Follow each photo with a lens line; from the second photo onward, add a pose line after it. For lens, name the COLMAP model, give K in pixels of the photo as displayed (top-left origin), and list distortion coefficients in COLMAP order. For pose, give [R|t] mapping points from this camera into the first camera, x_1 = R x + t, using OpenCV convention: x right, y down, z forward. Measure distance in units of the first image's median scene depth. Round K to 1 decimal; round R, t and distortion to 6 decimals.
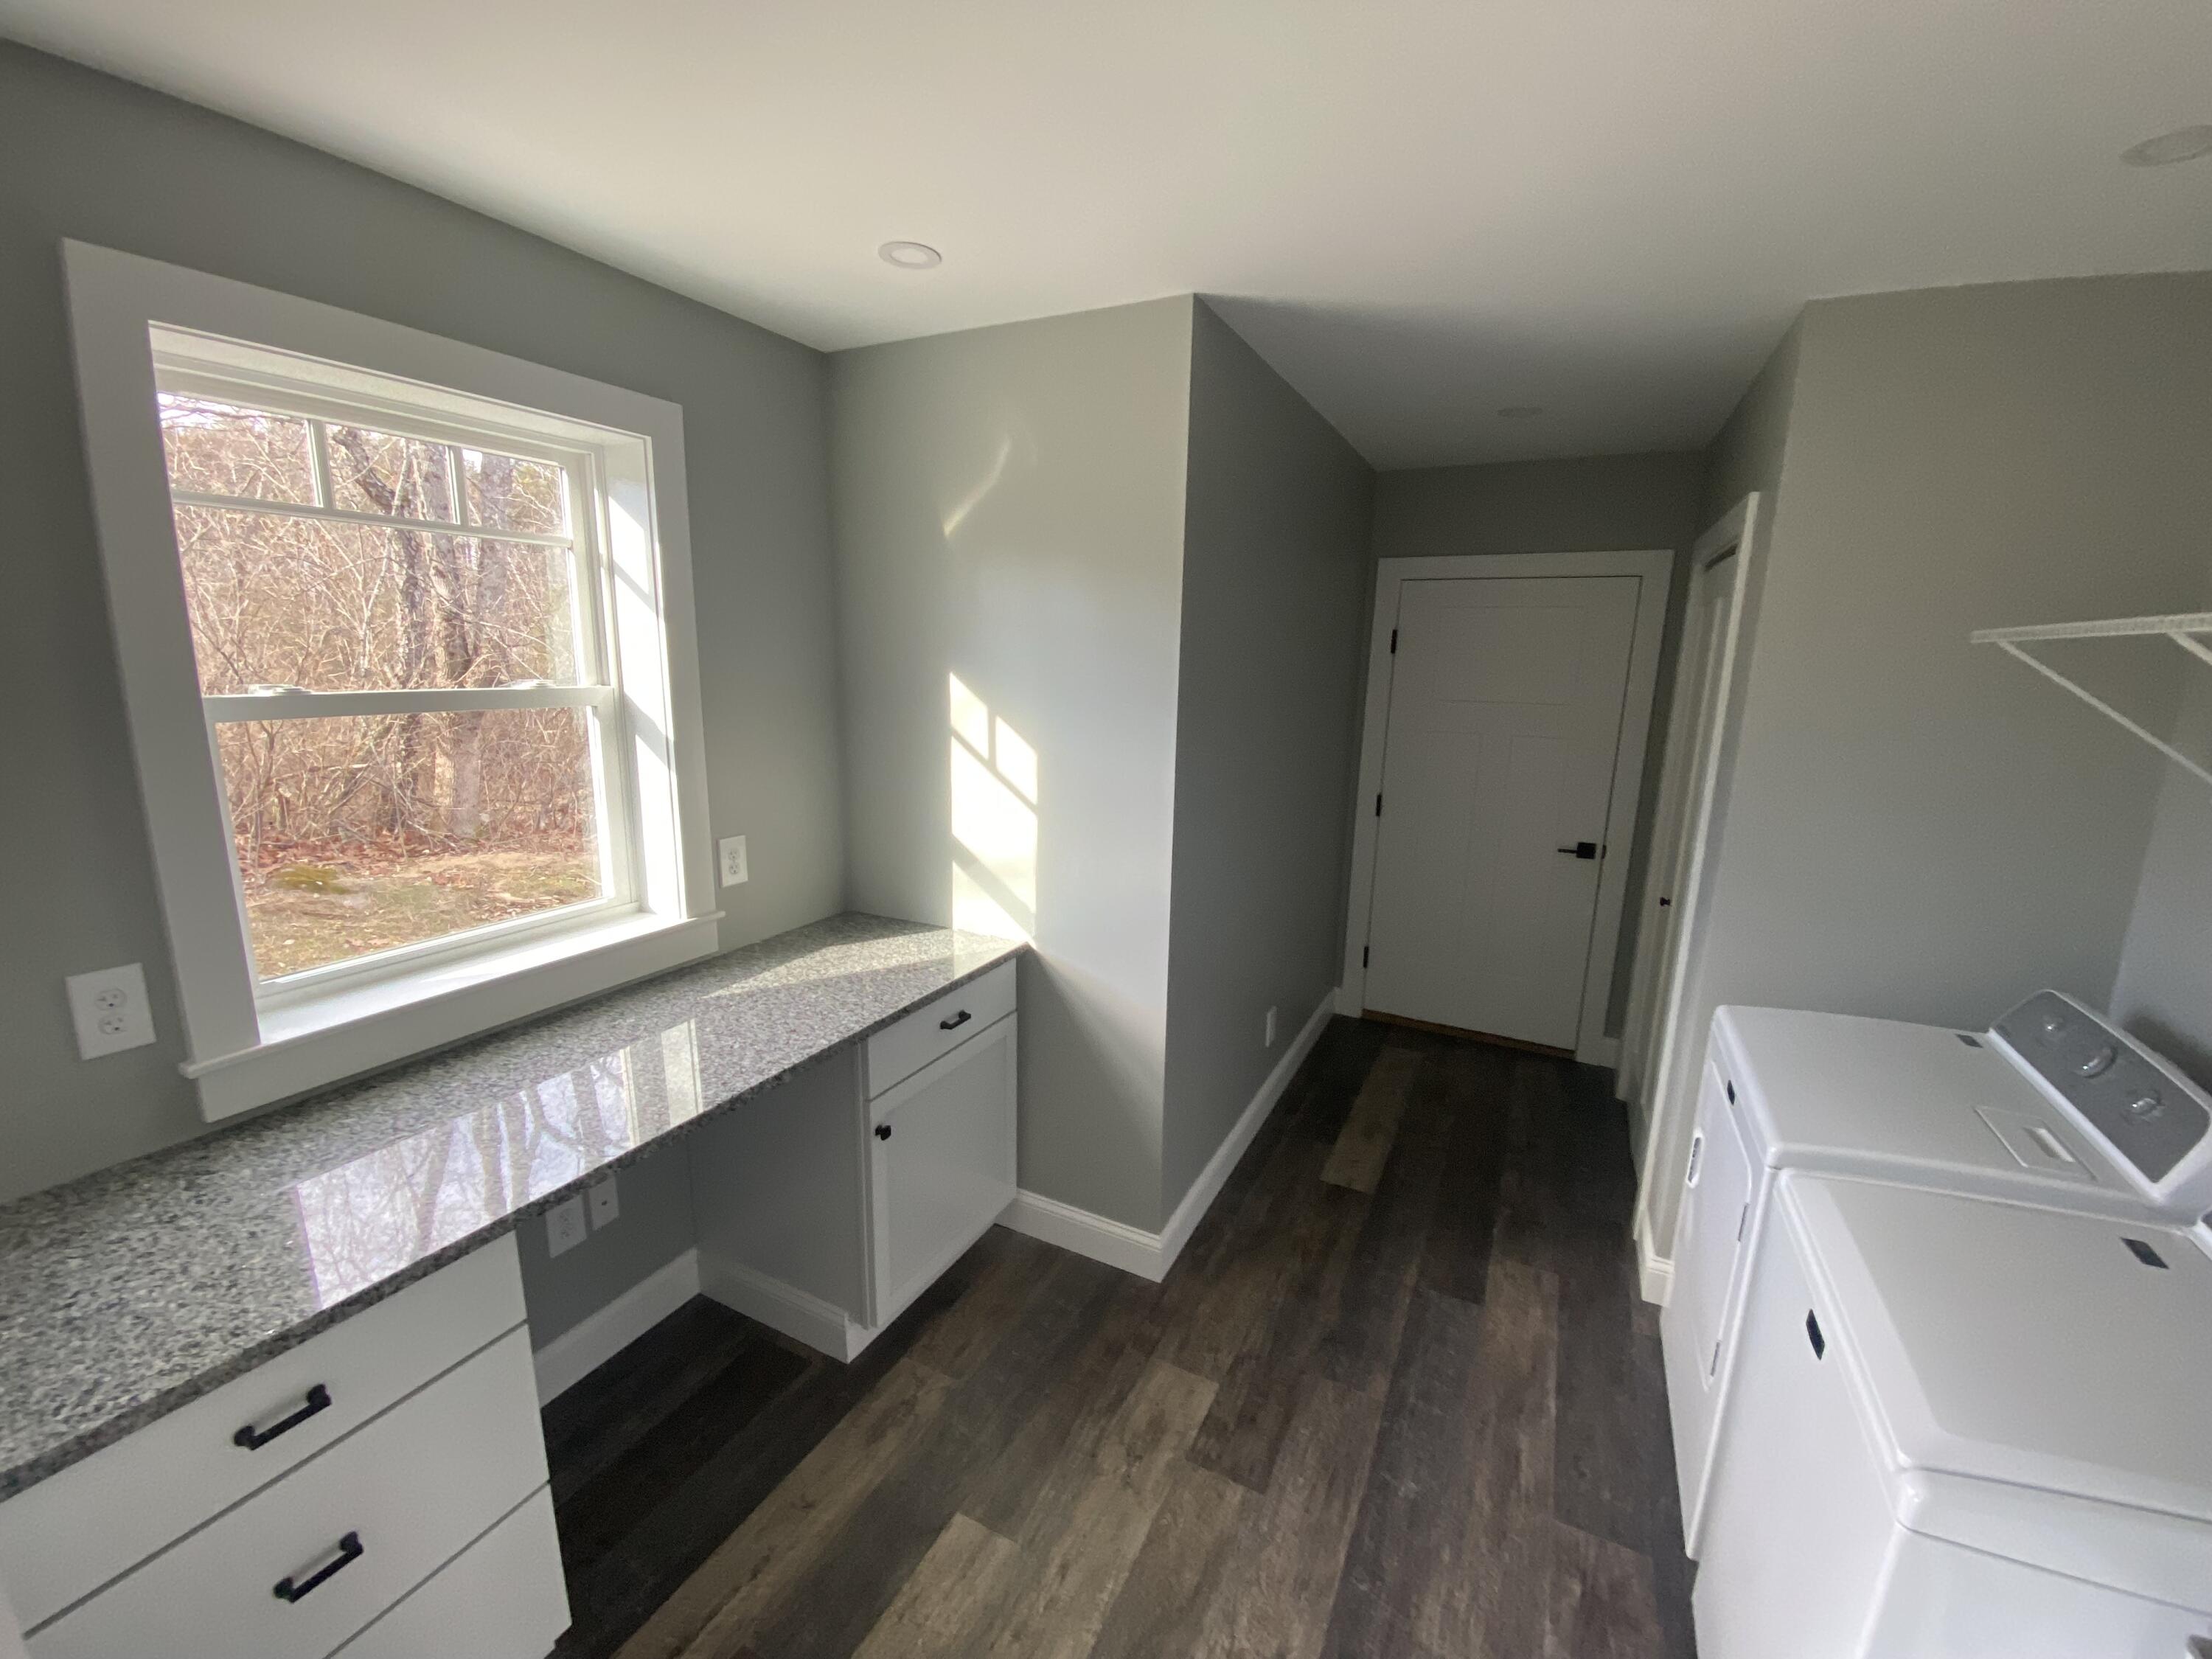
lens RADIAL K [[897.4, 0, 1113.1], [0, 897.4, 829.6], [0, 0, 1]] dist [0.013336, -0.016329]
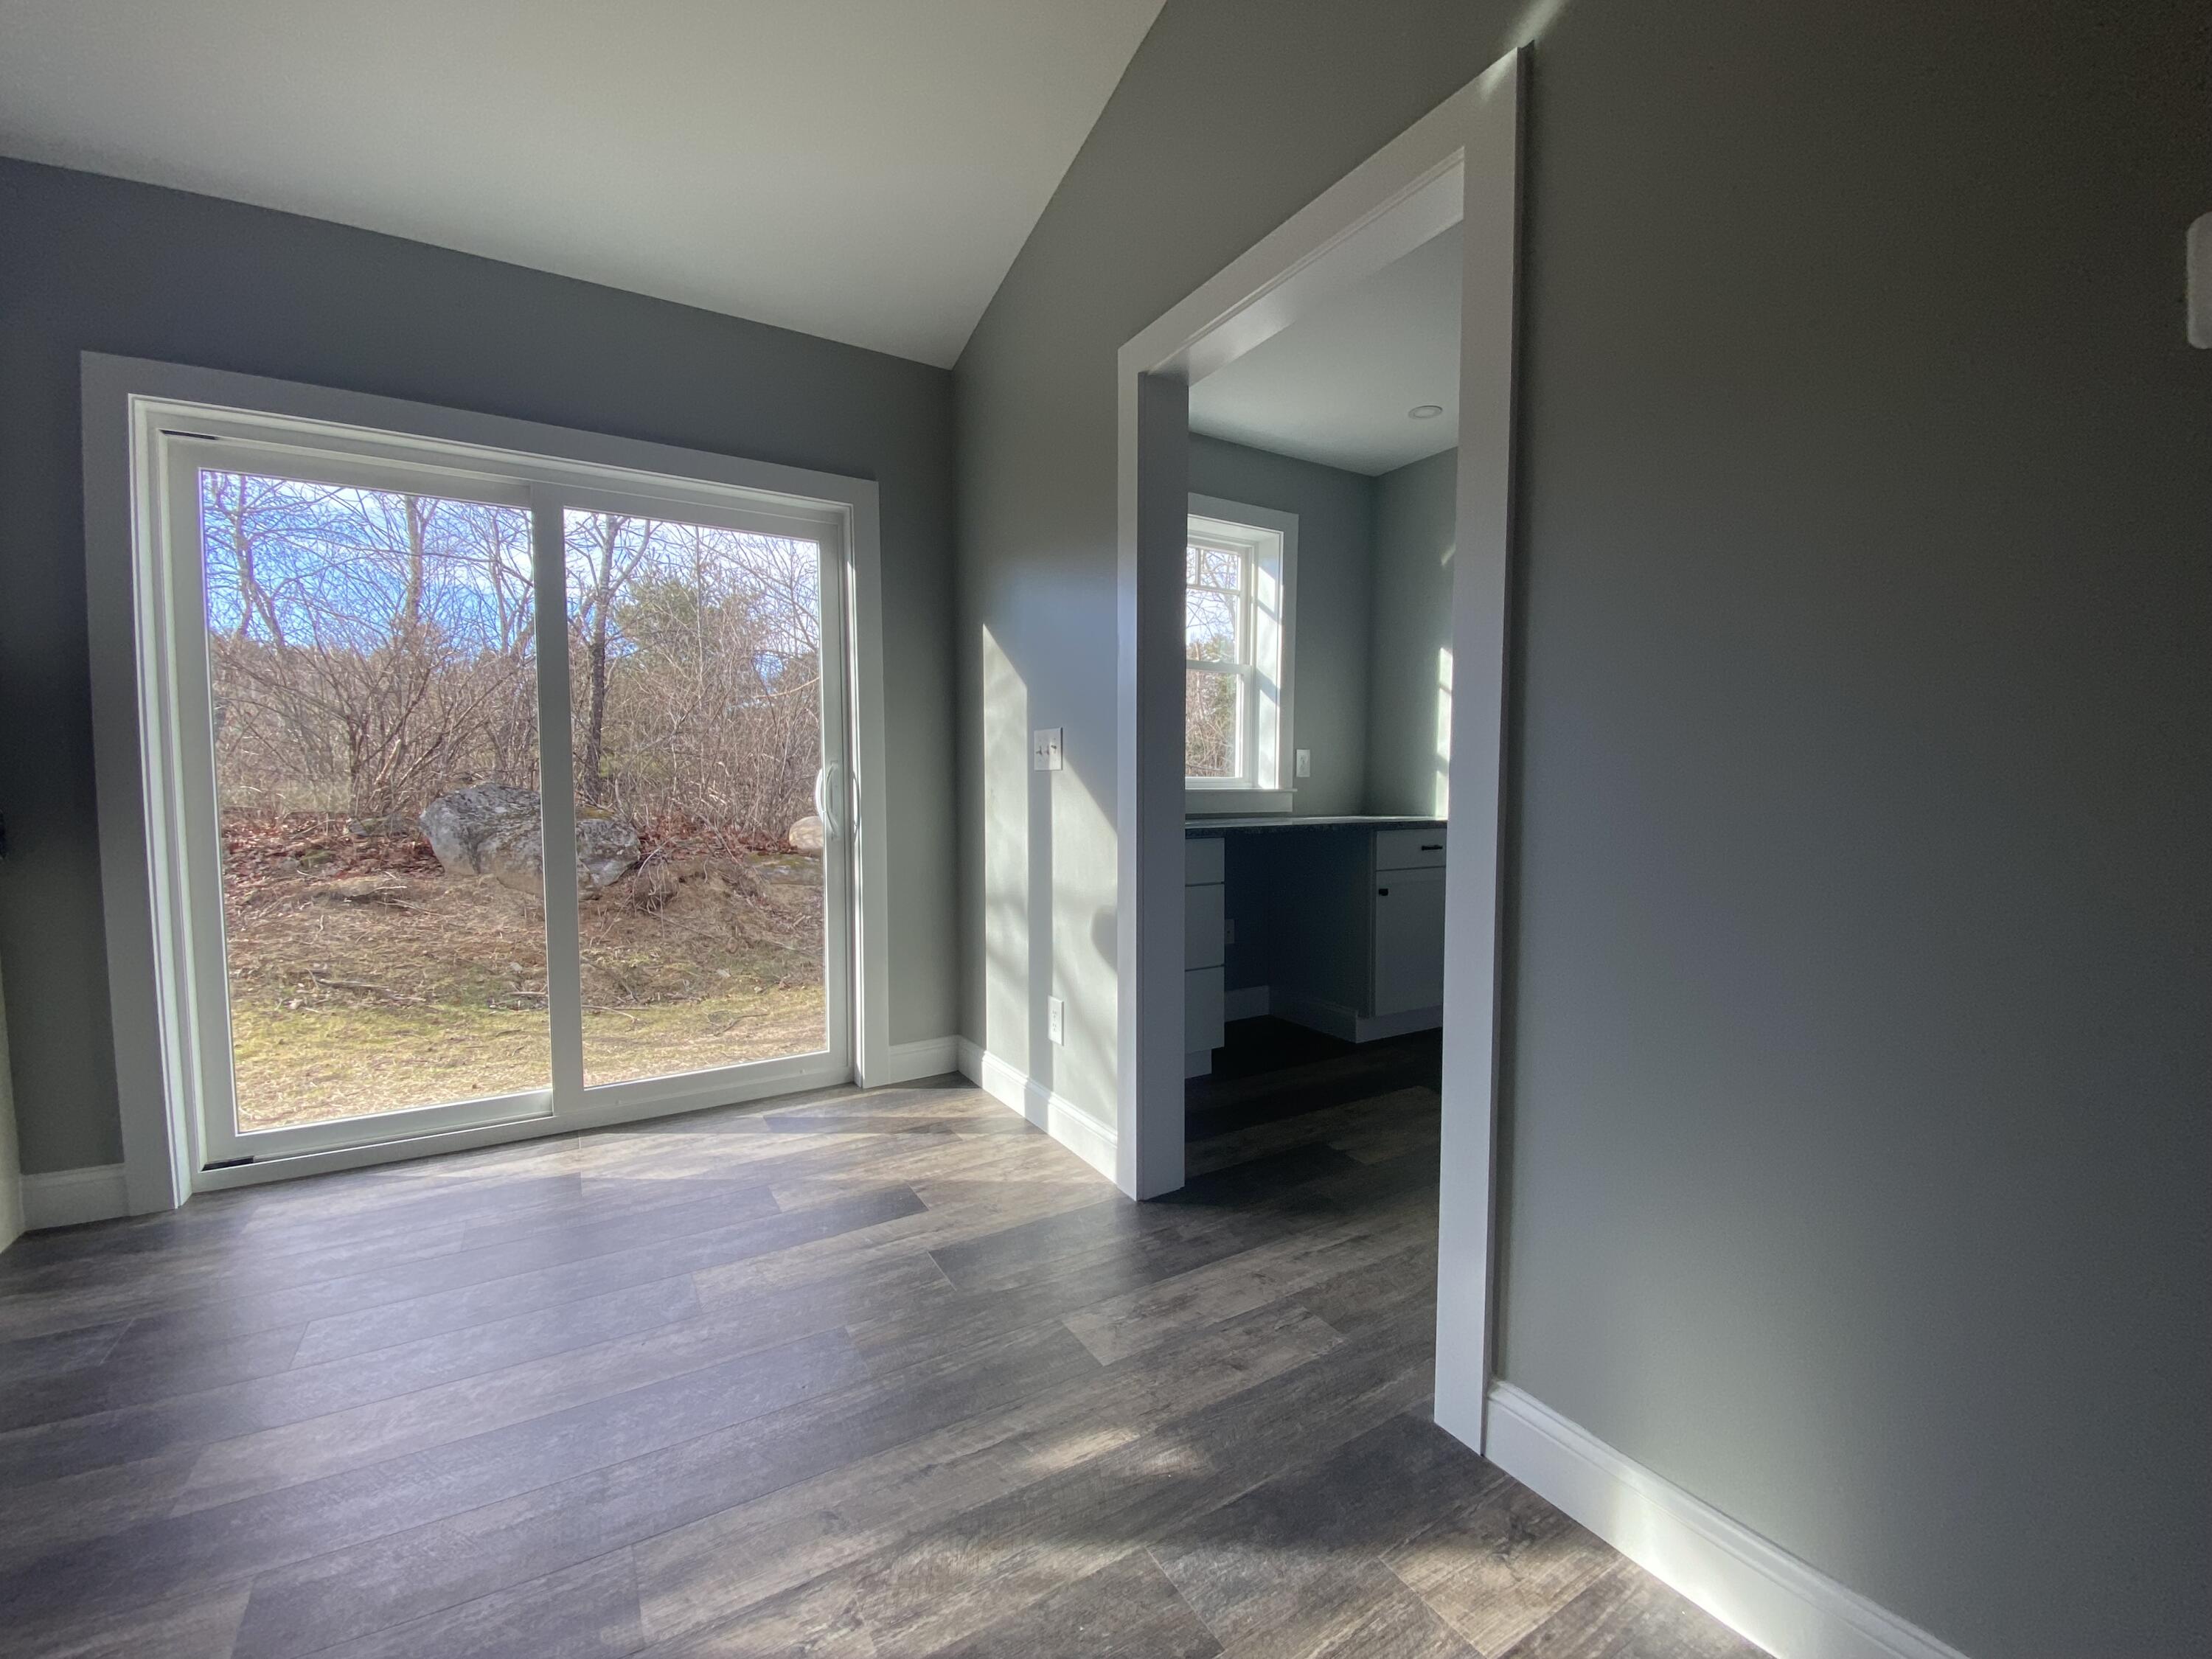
lens RADIAL K [[897.4, 0, 1108.6], [0, 897.4, 830.3], [0, 0, 1]] dist [0.013336, -0.016329]
pose [[0.848113, 0.008877, -0.529741, 0.202899], [-0.086972, 0.988629, -0.122675, 0.465169], [0.522628, 0.150115, 0.839241, -0.721852]]
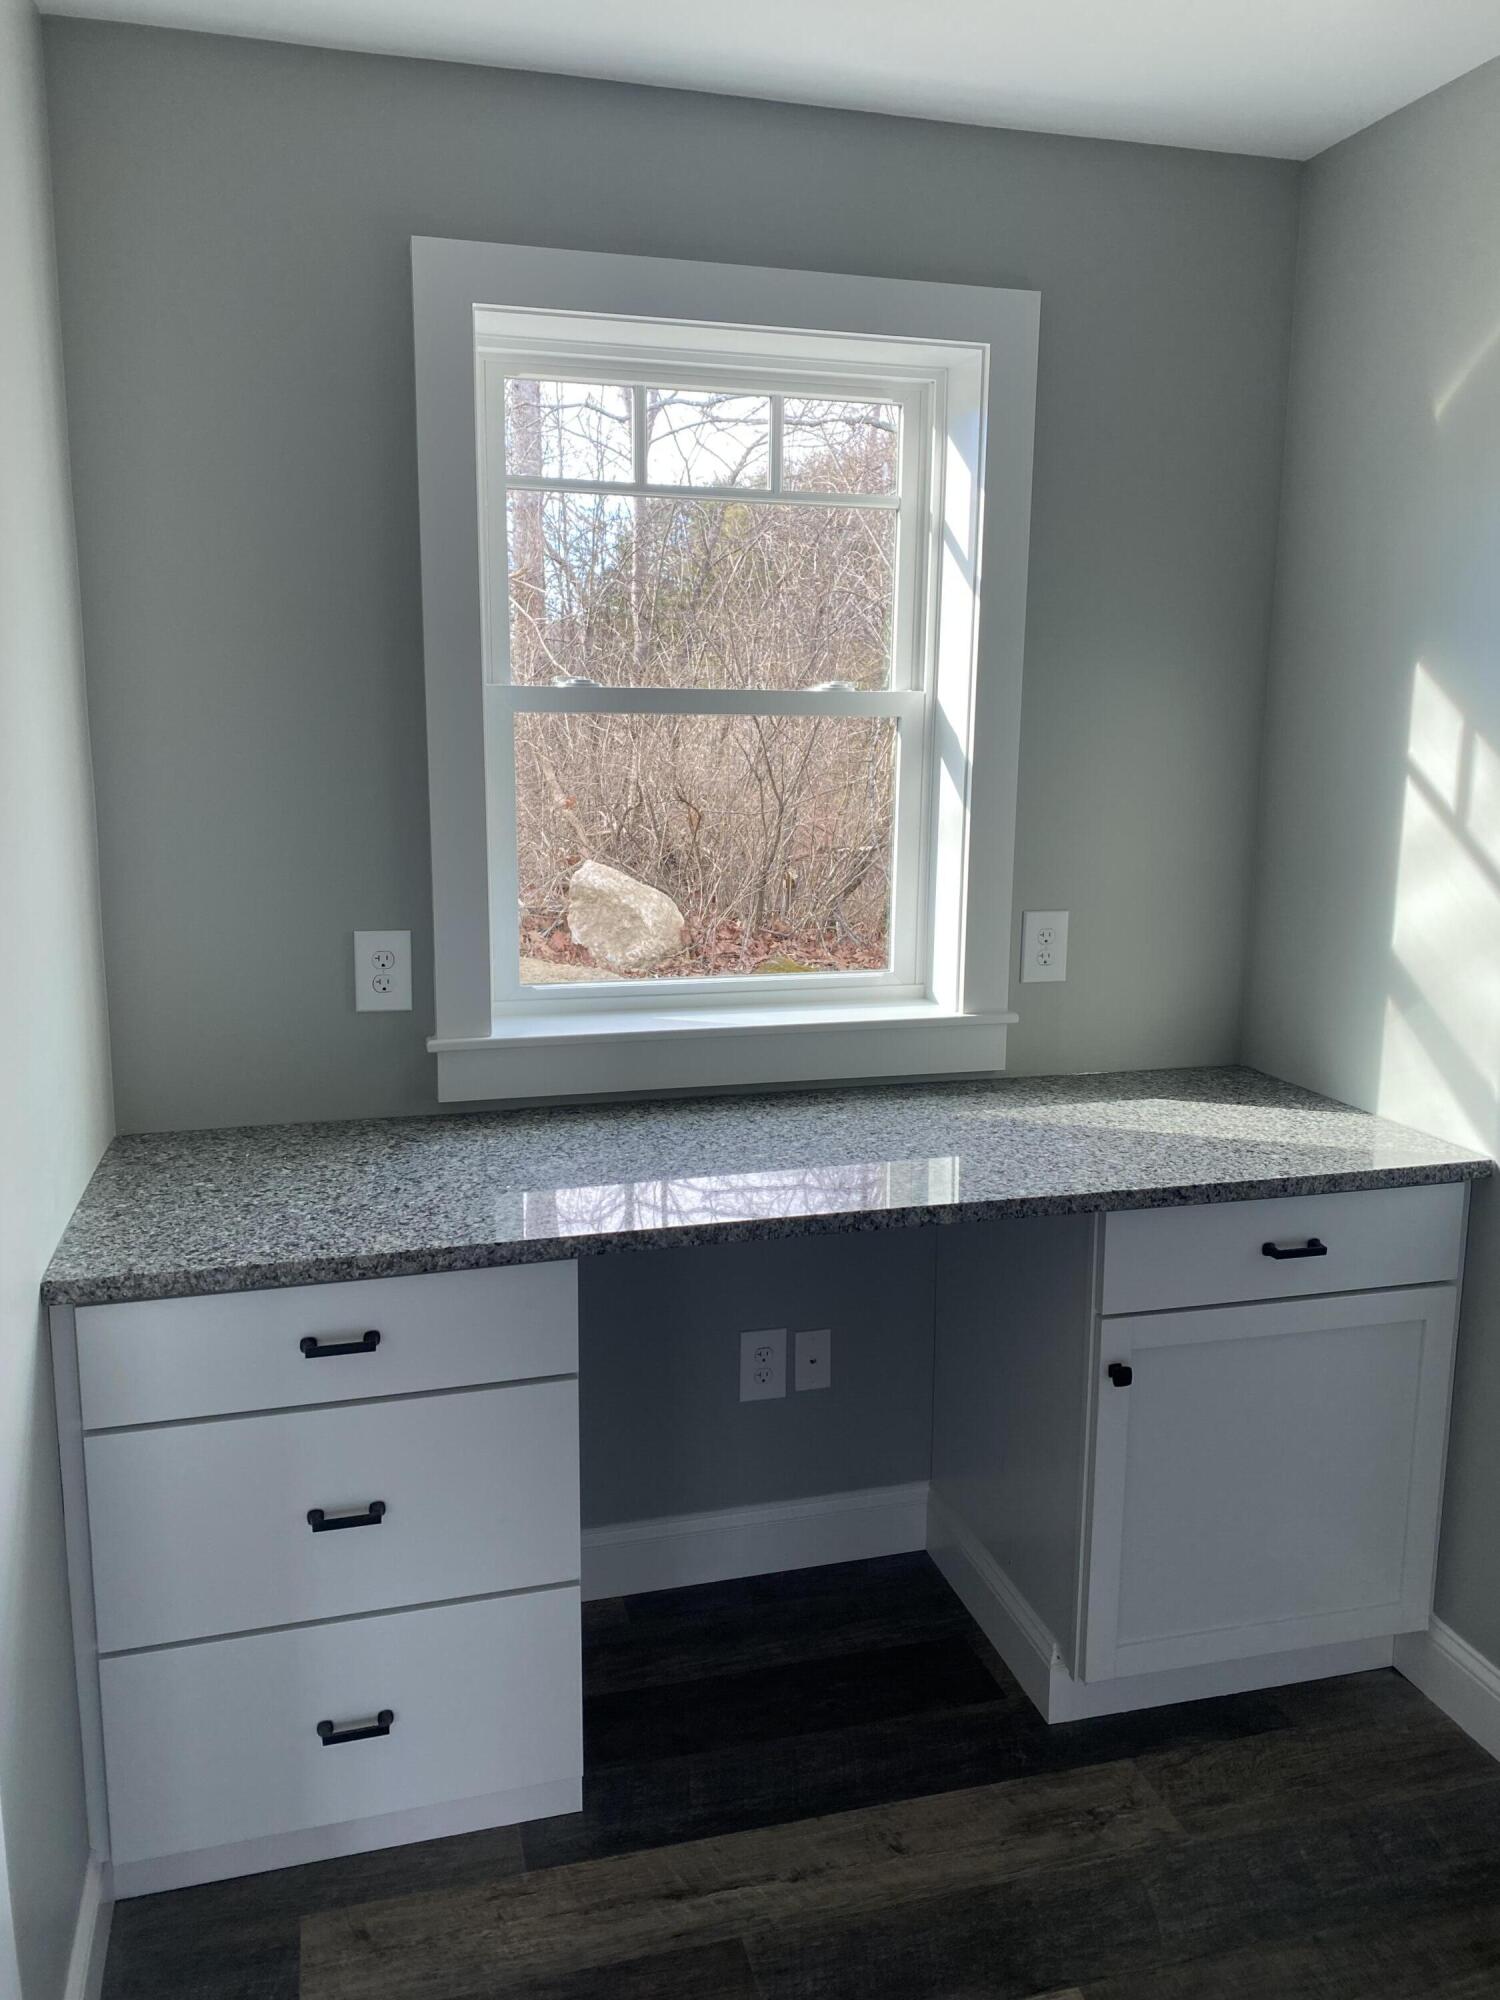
lens RADIAL K [[1520.4, 0, 757.8], [0, 1520.4, 976.5], [0, 0, 1]] dist [0.021604, -0.026359]
pose [[0.670656, 0.112959, -0.733117, 0.320605], [-0.139555, 0.989902, 0.024859, 0.066841], [0.728522, 0.085639, 0.679648, 0.060653]]
